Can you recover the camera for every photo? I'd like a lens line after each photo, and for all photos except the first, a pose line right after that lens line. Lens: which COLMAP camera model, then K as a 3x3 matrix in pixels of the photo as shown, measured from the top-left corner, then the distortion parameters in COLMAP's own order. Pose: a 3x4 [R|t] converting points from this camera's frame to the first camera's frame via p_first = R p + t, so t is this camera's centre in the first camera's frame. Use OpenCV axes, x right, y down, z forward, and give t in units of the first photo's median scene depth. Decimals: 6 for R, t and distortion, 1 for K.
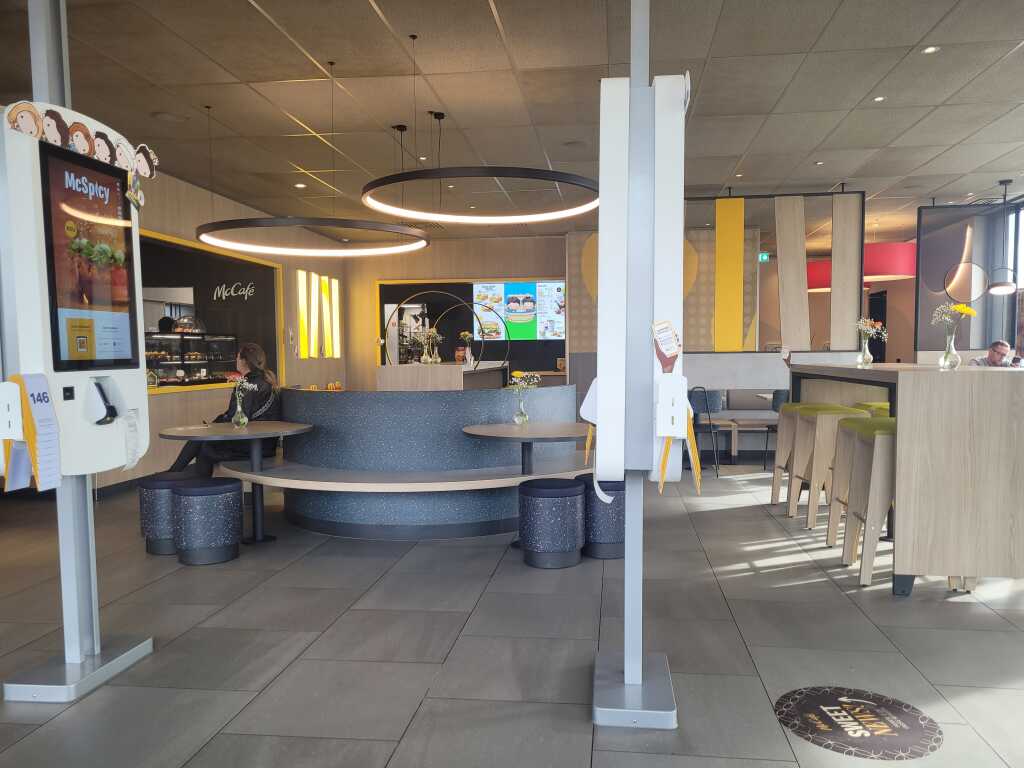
lens RADIAL K [[768.6, 0, 520.1], [0, 768.6, 390.4], [0, 0, 1]] dist [0.053880, -0.005133]
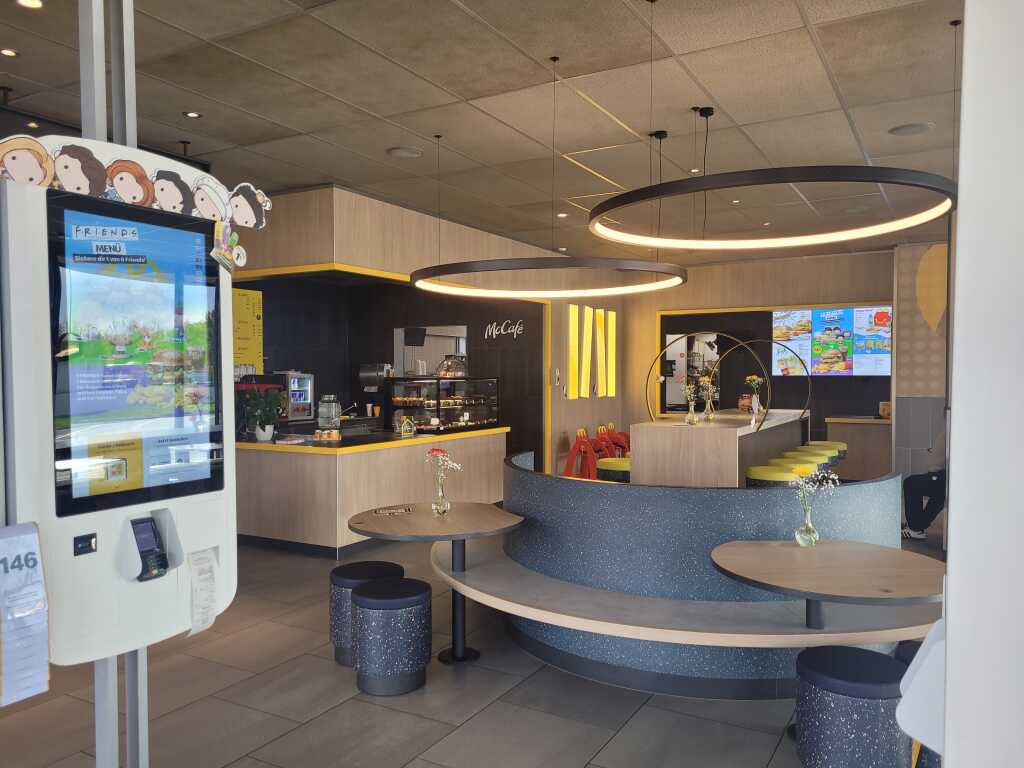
lens RADIAL K [[768.6, 0, 520.1], [0, 768.6, 390.4], [0, 0, 1]] dist [0.053880, -0.005133]
pose [[0.924779, 0.017490, -0.380102, 0.024211], [-0.026942, 0.999446, -0.019560, -0.069182], [0.379550, 0.028329, 0.924738, 0.263141]]
